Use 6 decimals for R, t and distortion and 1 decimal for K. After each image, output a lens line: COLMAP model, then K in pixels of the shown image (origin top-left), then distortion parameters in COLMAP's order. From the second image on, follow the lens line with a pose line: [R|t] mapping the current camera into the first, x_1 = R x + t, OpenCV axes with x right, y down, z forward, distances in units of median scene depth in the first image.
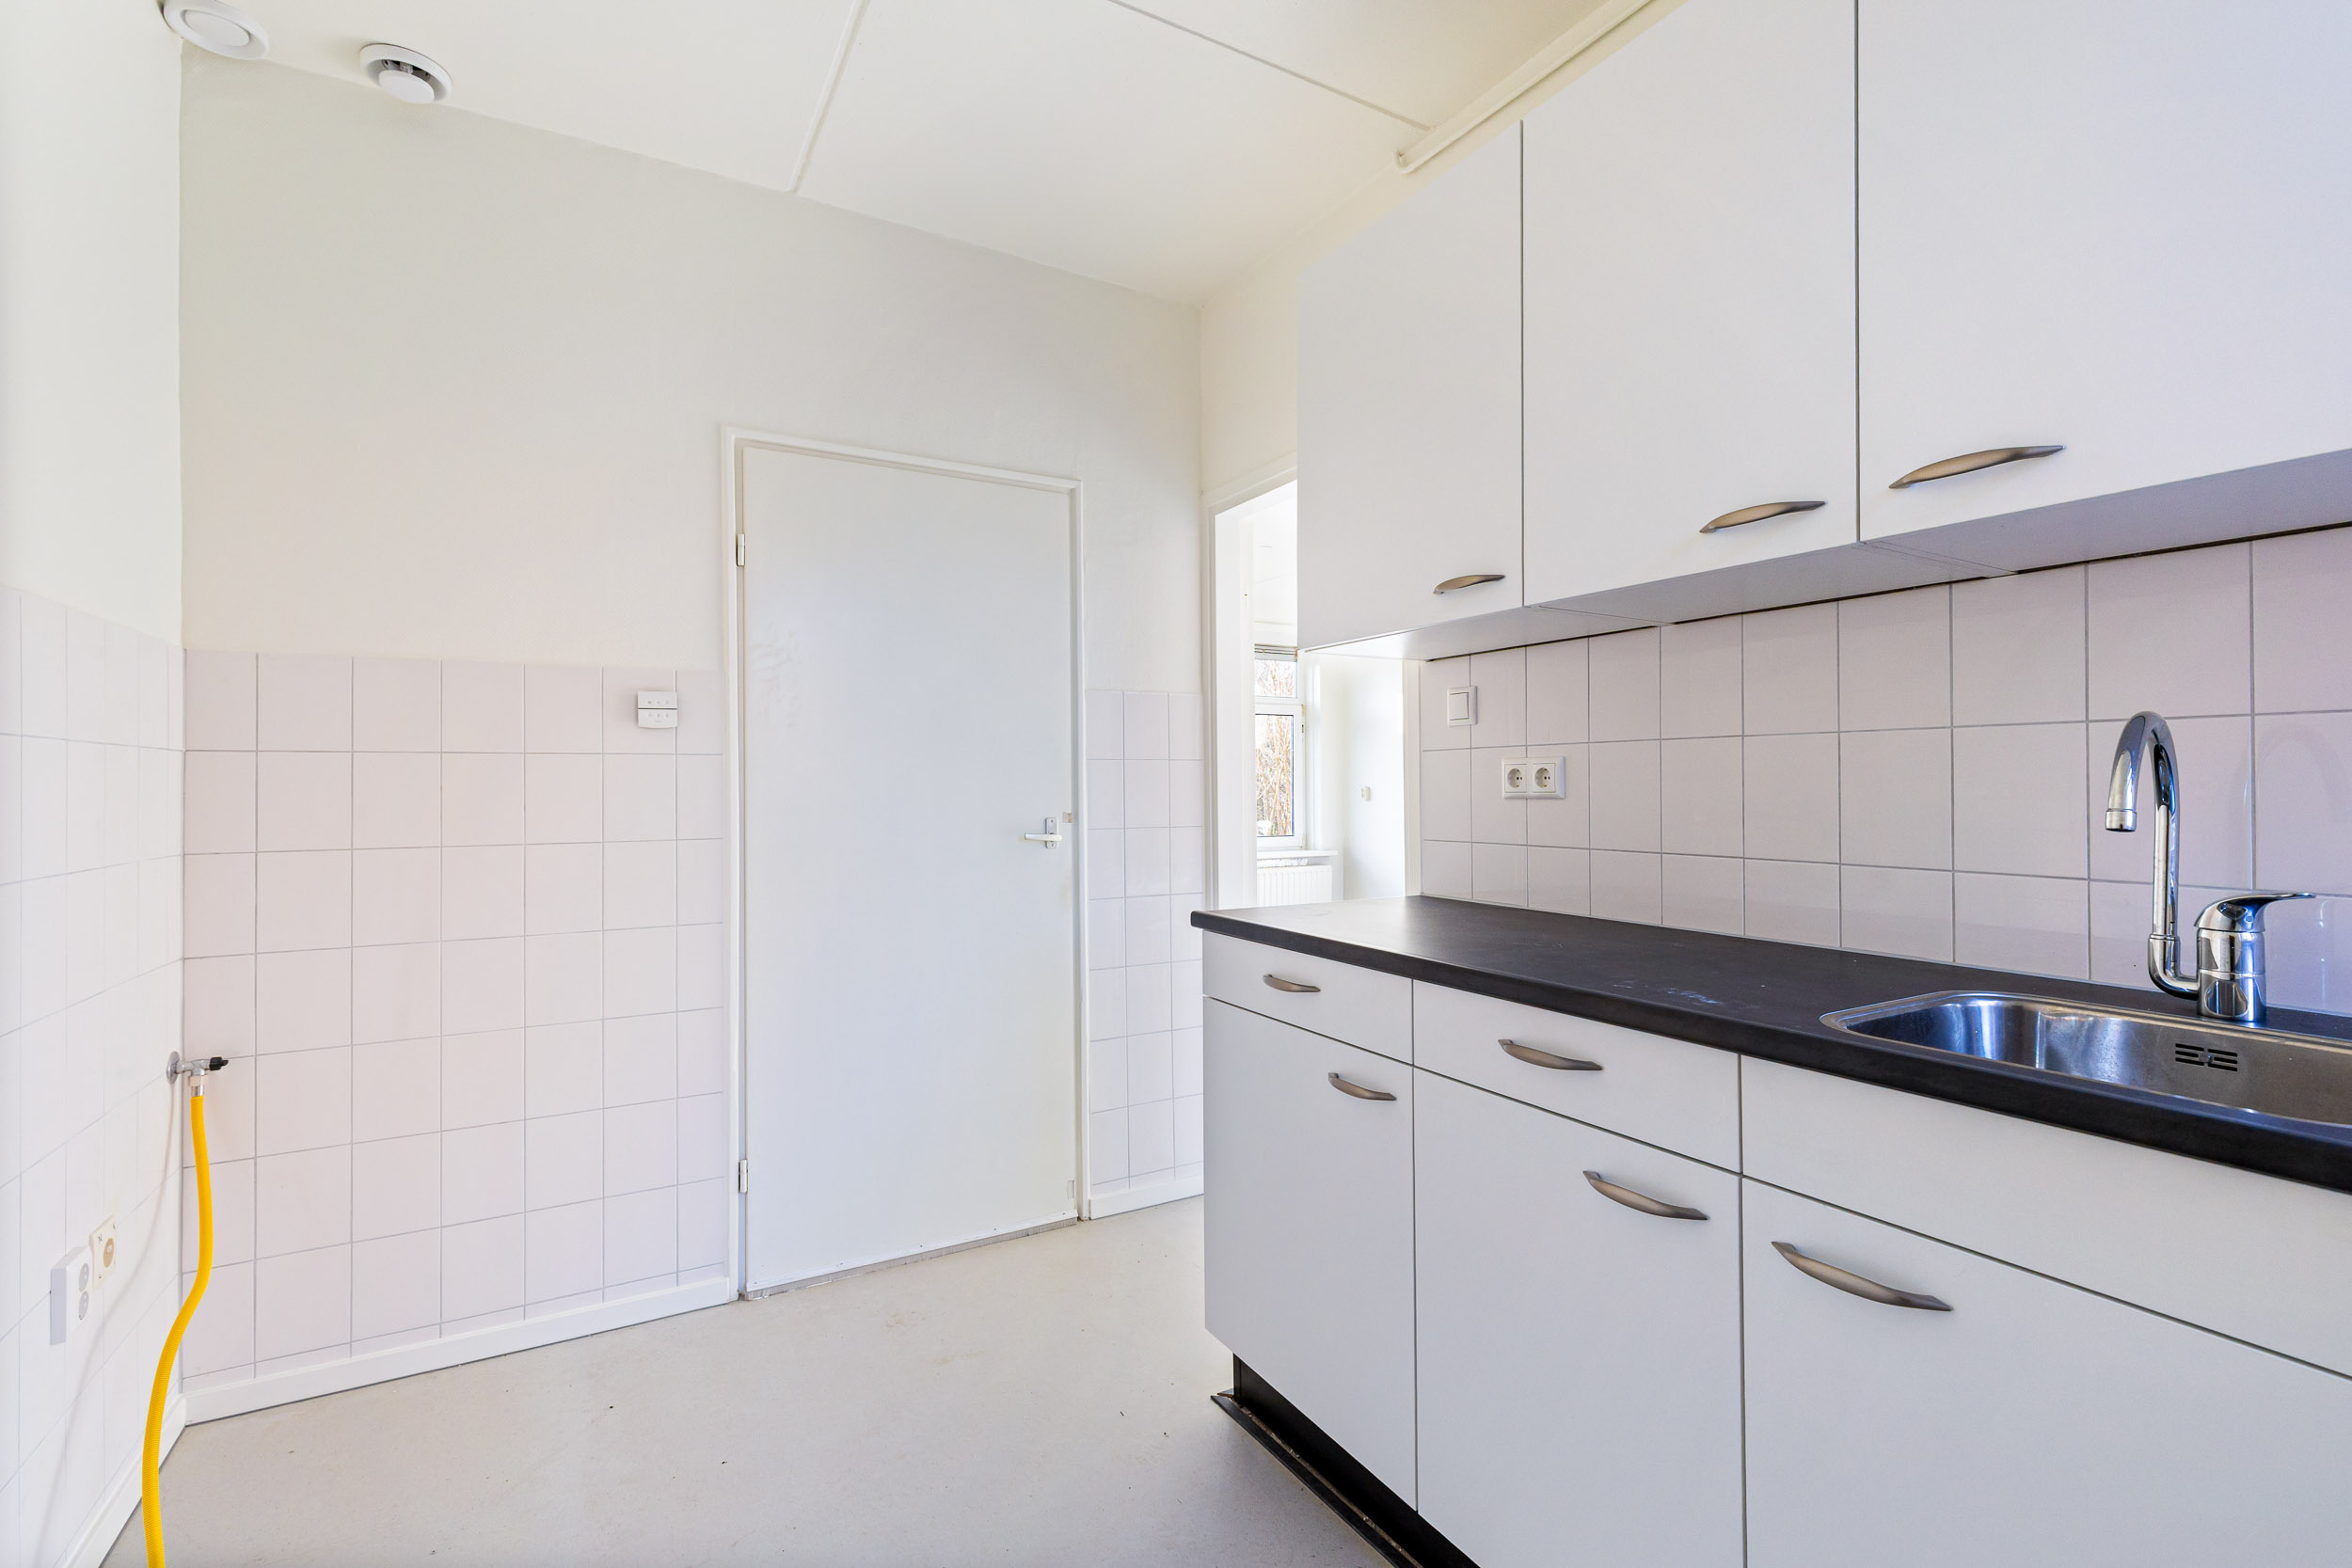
lens RADIAL K [[1064.4, 0, 1177.2], [0, 1064.4, 787.6], [0, 0, 1]] dist [0.000273, 0.000788]
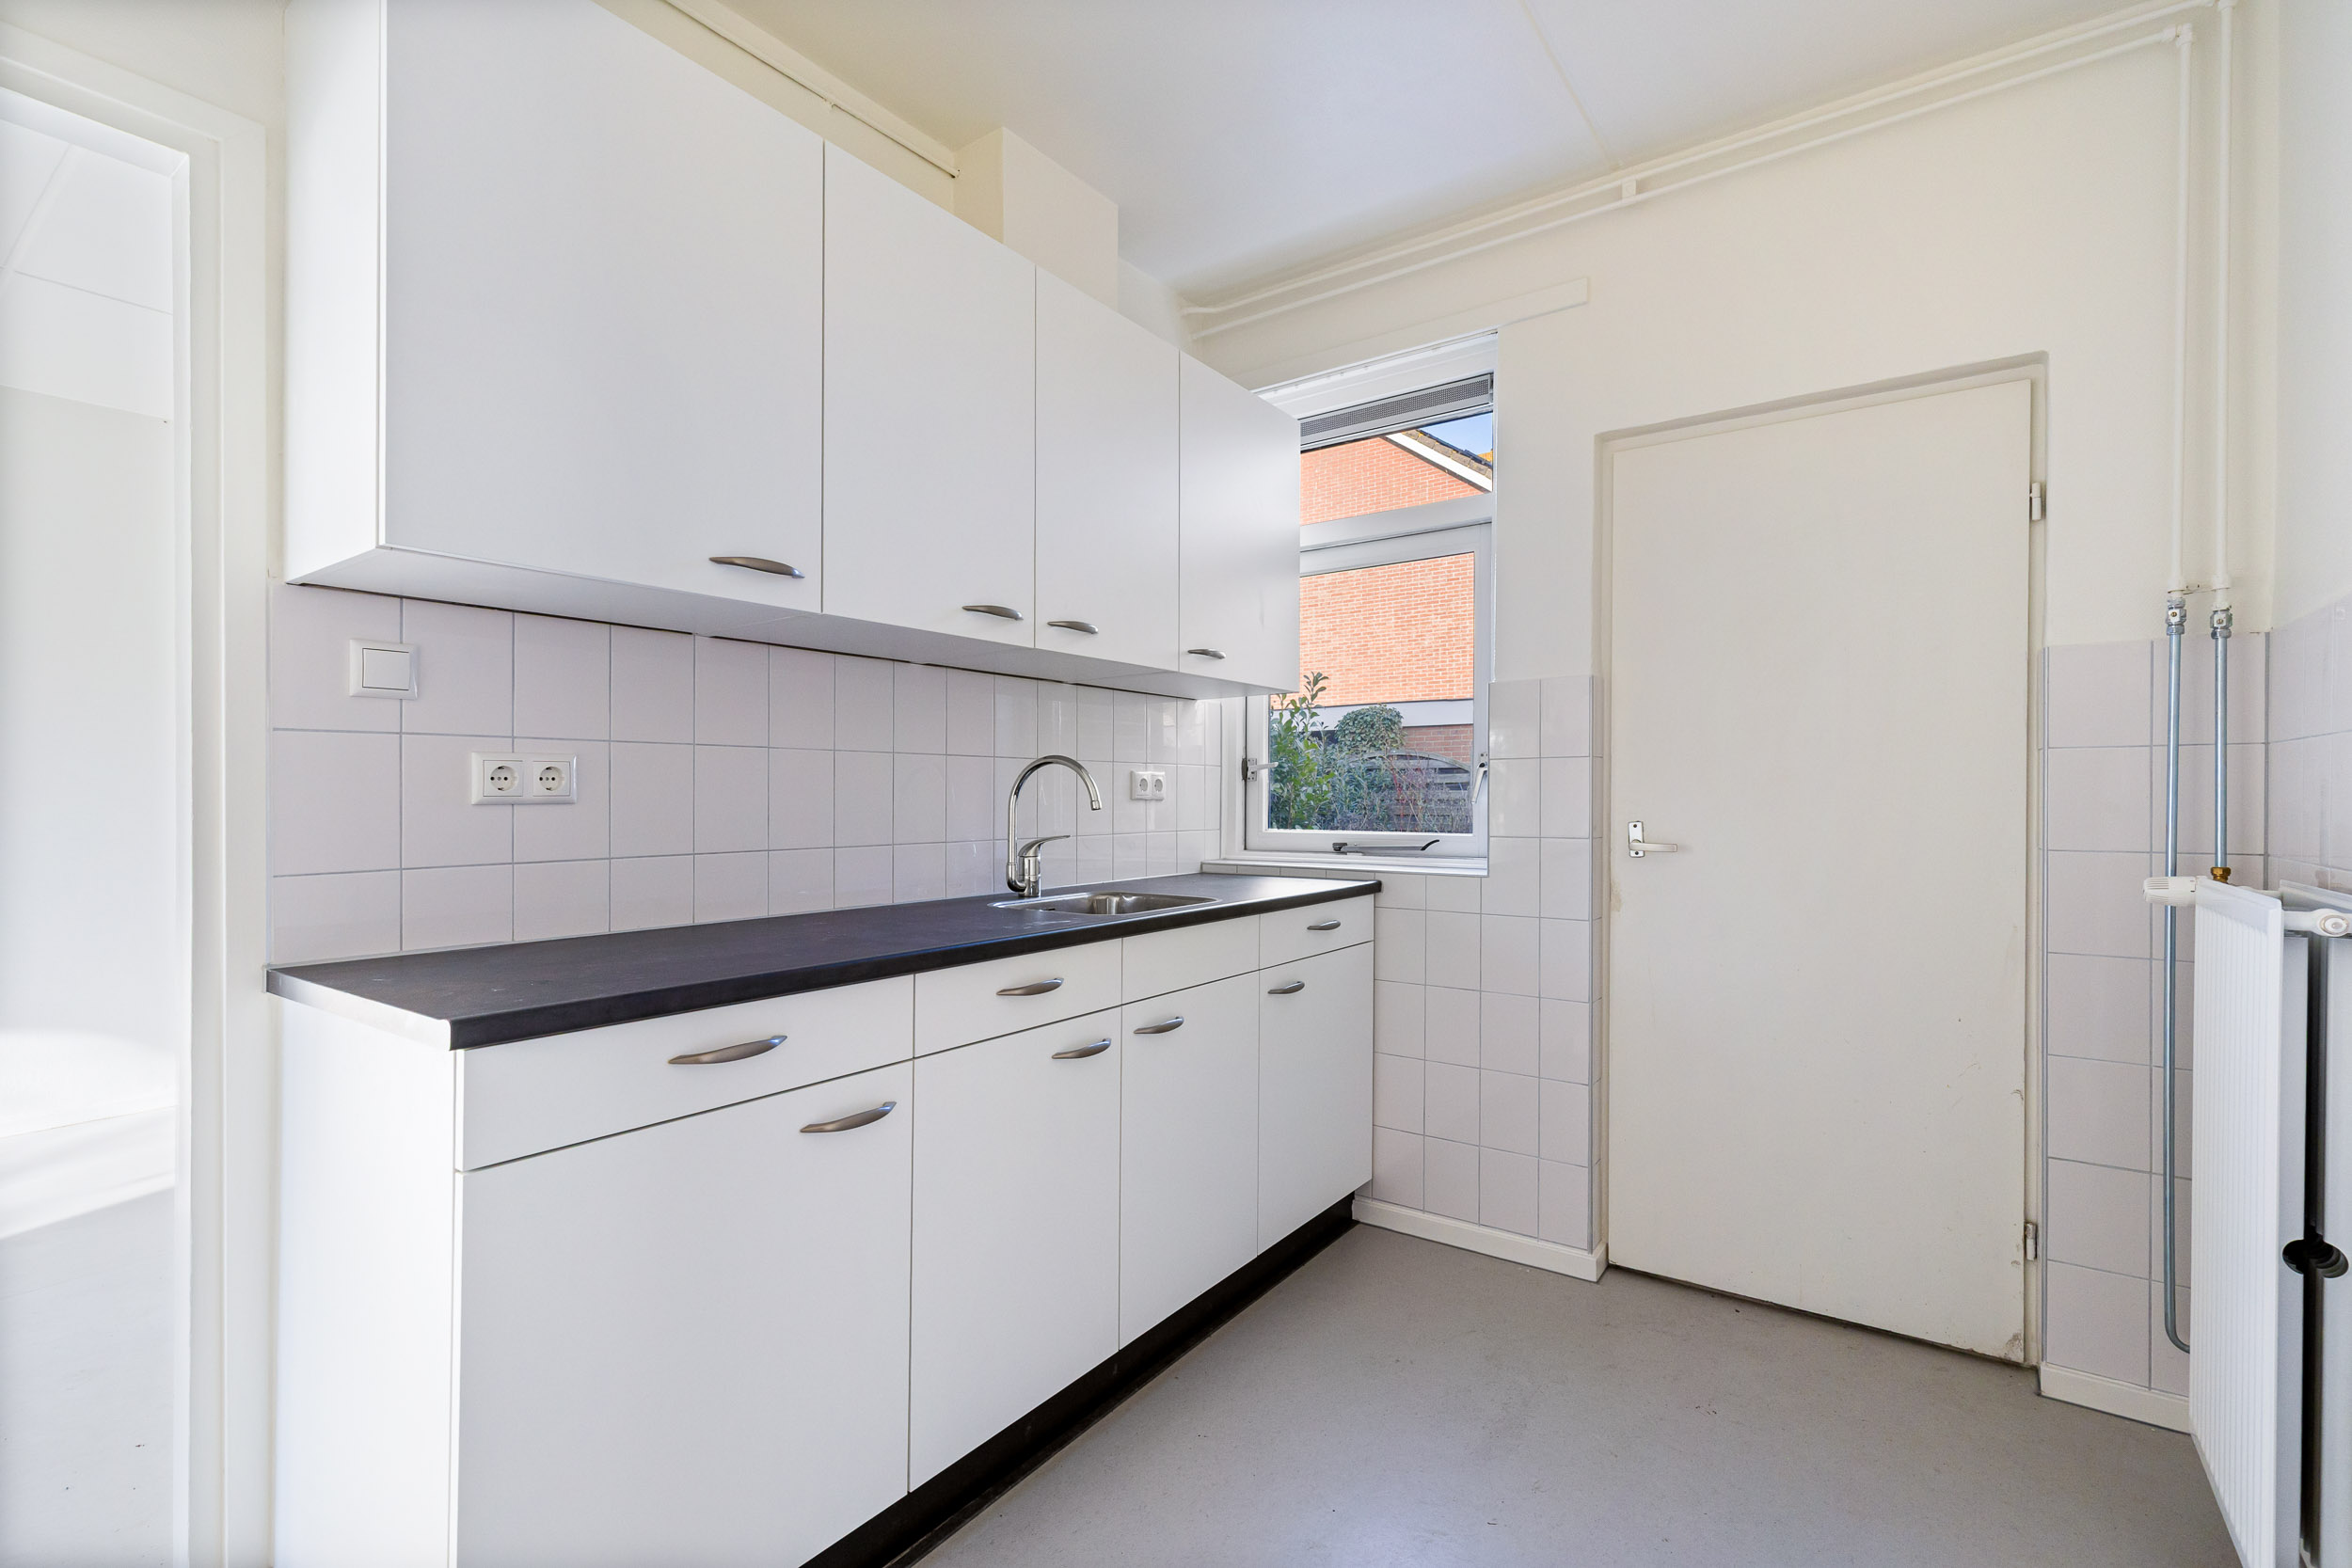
lens RADIAL K [[1068.6, 0, 1170.4], [0, 1068.6, 801.4], [0, 0, 1]] dist [0.055930, -0.027063]
pose [[-0.408983, -0.000142, 0.912542, -0.696627], [0.005779, 0.999980, 0.002745, 0.010923], [-0.912524, 0.006397, -0.408974, 1.011948]]
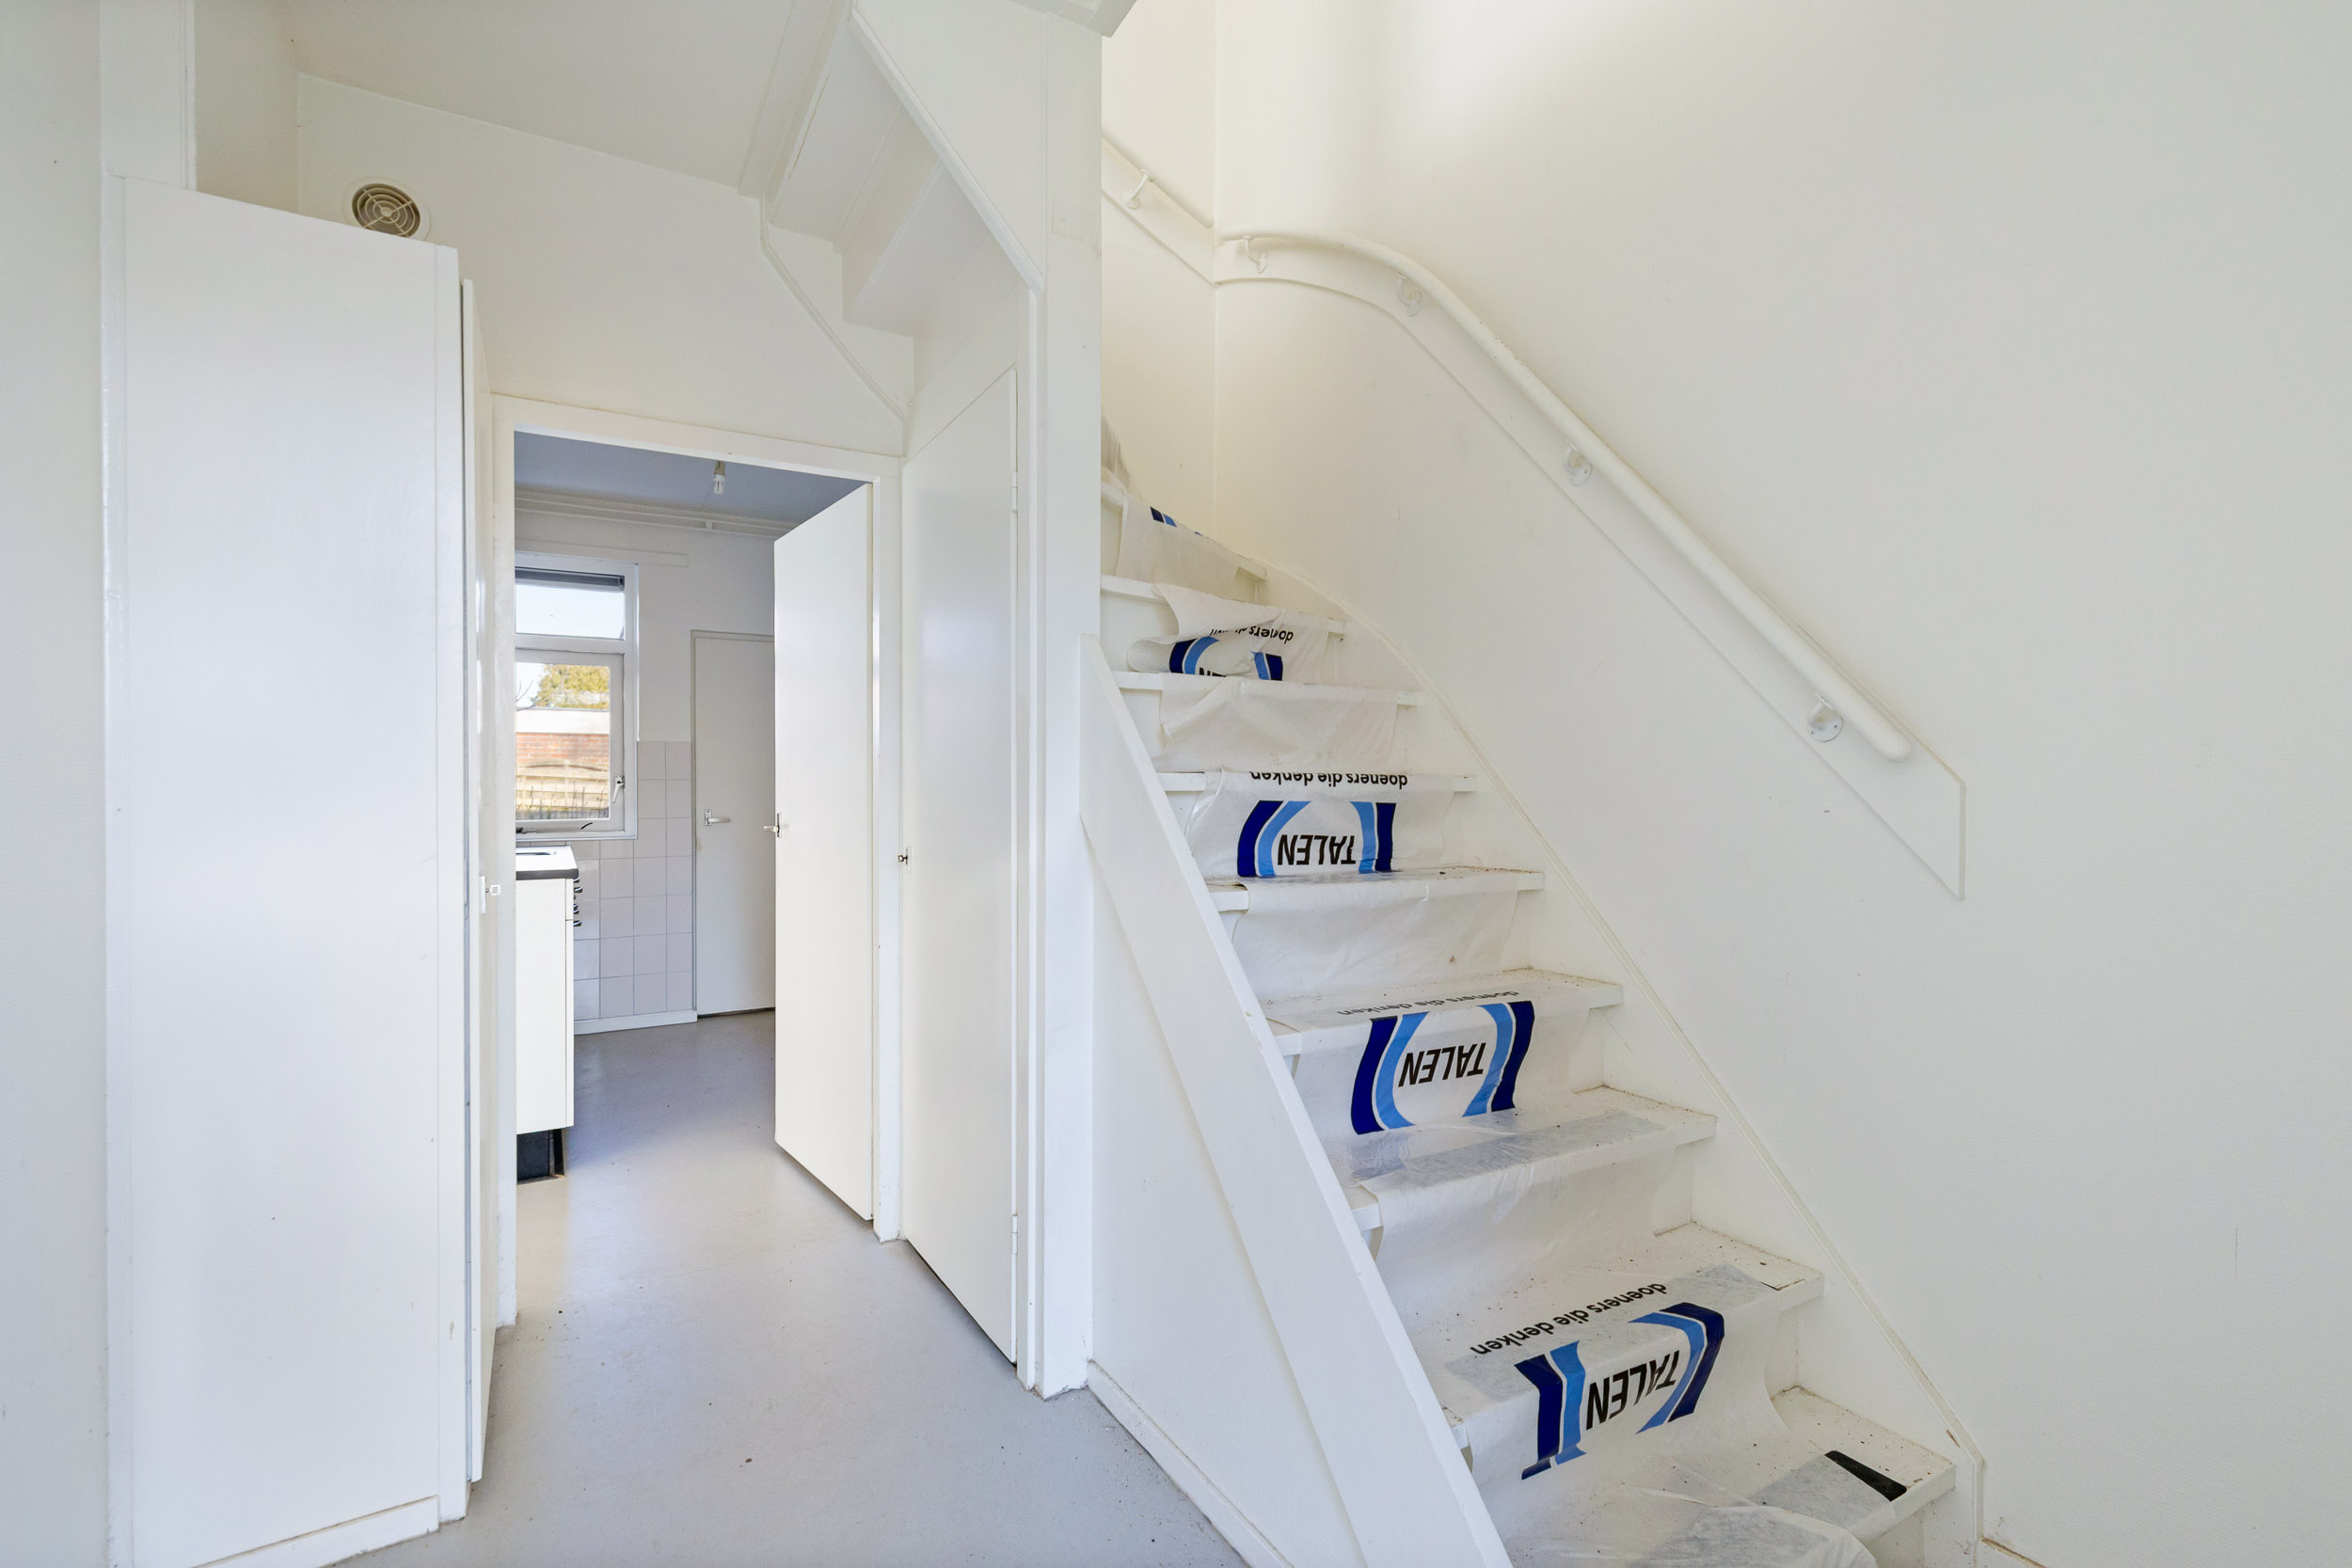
lens RADIAL K [[1064.4, 0, 1177.2], [0, 1064.4, 787.6], [0, 0, 1]] dist [0.000273, 0.000788]
pose [[-0.999908, 0.010039, -0.009147, -0.956768], [0.010102, 0.999925, -0.006863, 0.017159], [0.009077, -0.006955, -0.999935, 2.905010]]
